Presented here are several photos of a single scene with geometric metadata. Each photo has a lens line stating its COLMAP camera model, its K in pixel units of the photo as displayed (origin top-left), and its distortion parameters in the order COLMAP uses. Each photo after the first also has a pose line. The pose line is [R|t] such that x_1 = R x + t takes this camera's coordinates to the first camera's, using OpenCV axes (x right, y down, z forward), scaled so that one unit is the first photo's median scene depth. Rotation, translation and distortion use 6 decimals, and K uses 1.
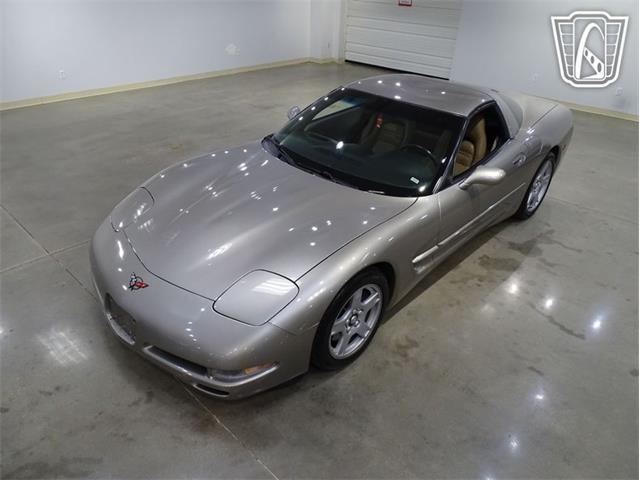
lens RADIAL K [[453.0, 0, 318.2], [0, 453.0, 236.6], [0, 0, 1]] dist [-0.009765, 0.009686]
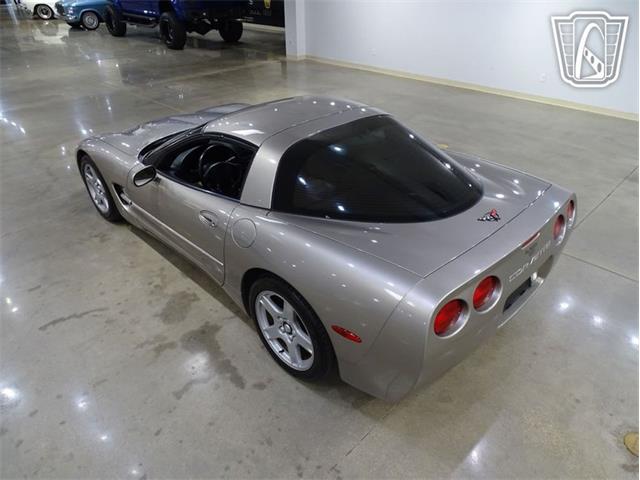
lens RADIAL K [[453.0, 0, 321.5], [0, 453.0, 240.2], [0, 0, 1]] dist [-0.009765, 0.009686]
pose [[-0.030494, 0.495730, -0.867941, 1.485359], [-0.509634, 0.739283, 0.440152, -0.762646], [0.859850, 0.455755, 0.230098, 1.338582]]
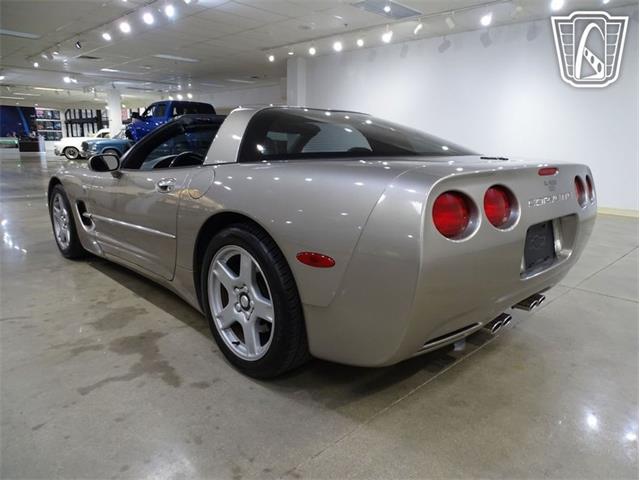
lens RADIAL K [[453.0, 0, 323.2], [0, 453.0, 239.9], [0, 0, 1]] dist [-0.009765, 0.009686]
pose [[-0.038210, 0.179337, -0.983045, 1.445445], [-0.530838, 0.829831, 0.172019, -0.447924], [0.846611, 0.528411, 0.063491, 1.585926]]
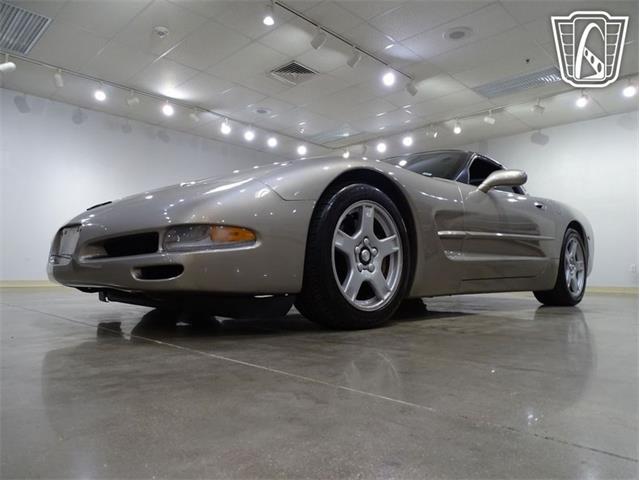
lens RADIAL K [[453.0, 0, 319.9], [0, 453.0, 239.4], [0, 0, 1]] dist [-0.009765, 0.009686]
pose [[0.999297, -0.017665, -0.033060, 0.025902], [-0.004759, 0.815058, -0.579360, 0.575907], [0.037180, 0.579110, 0.814401, 0.350040]]
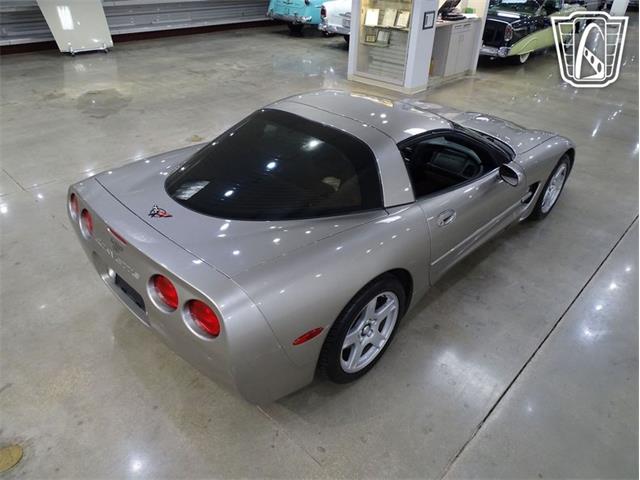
lens RADIAL K [[453.0, 0, 318.9], [0, 453.0, 242.2], [0, 0, 1]] dist [-0.009765, 0.009686]
pose [[-0.998300, -0.055784, -0.016895, 0.405938], [-0.039978, 0.444407, 0.894932, -1.316746], [-0.042415, 0.894086, -0.445882, 2.213993]]
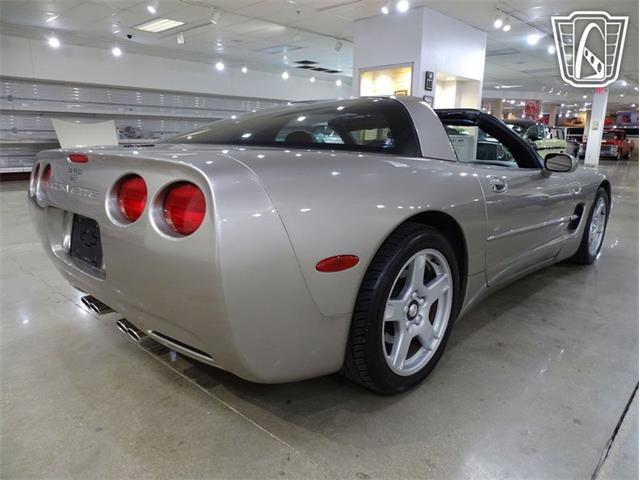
lens RADIAL K [[453.0, 0, 319.6], [0, 453.0, 244.6], [0, 0, 1]] dist [-0.009765, 0.009686]
pose [[-0.999349, -0.036059, -0.001314, 0.423423], [-0.026848, 0.718762, 0.694738, -0.942081], [-0.024107, 0.694320, -0.719262, 2.362764]]
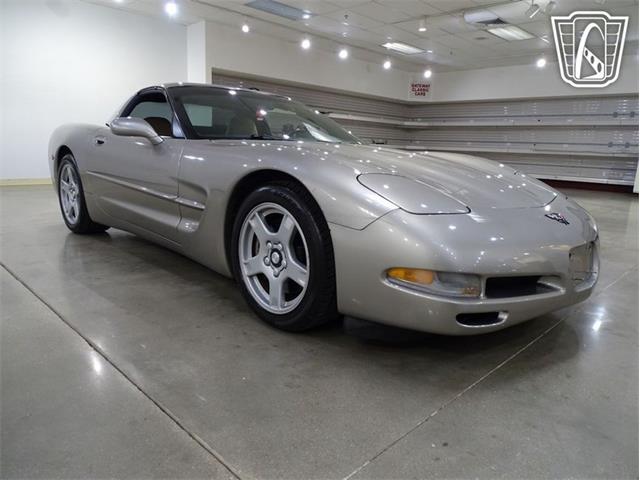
lens RADIAL K [[453.0, 0, 321.6], [0, 453.0, 239.6], [0, 0, 1]] dist [-0.009765, 0.009686]
pose [[0.020384, -0.227922, 0.973466, -1.069366], [0.479069, 0.856838, 0.190584, -0.207991], [-0.877541, 0.462472, 0.126656, 1.183960]]
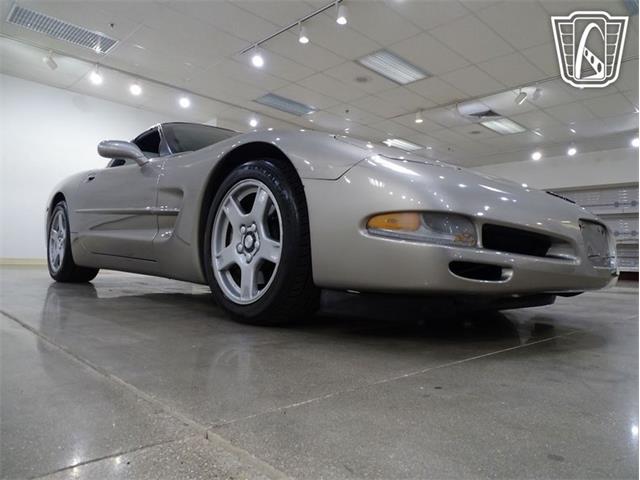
lens RADIAL K [[453.0, 0, 320.6], [0, 453.0, 233.2], [0, 0, 1]] dist [-0.009765, 0.009686]
pose [[0.043979, 0.027508, 0.998654, -1.017868], [0.481784, 0.875117, -0.045322, -0.015881], [-0.875186, 0.483128, 0.025234, 1.240056]]
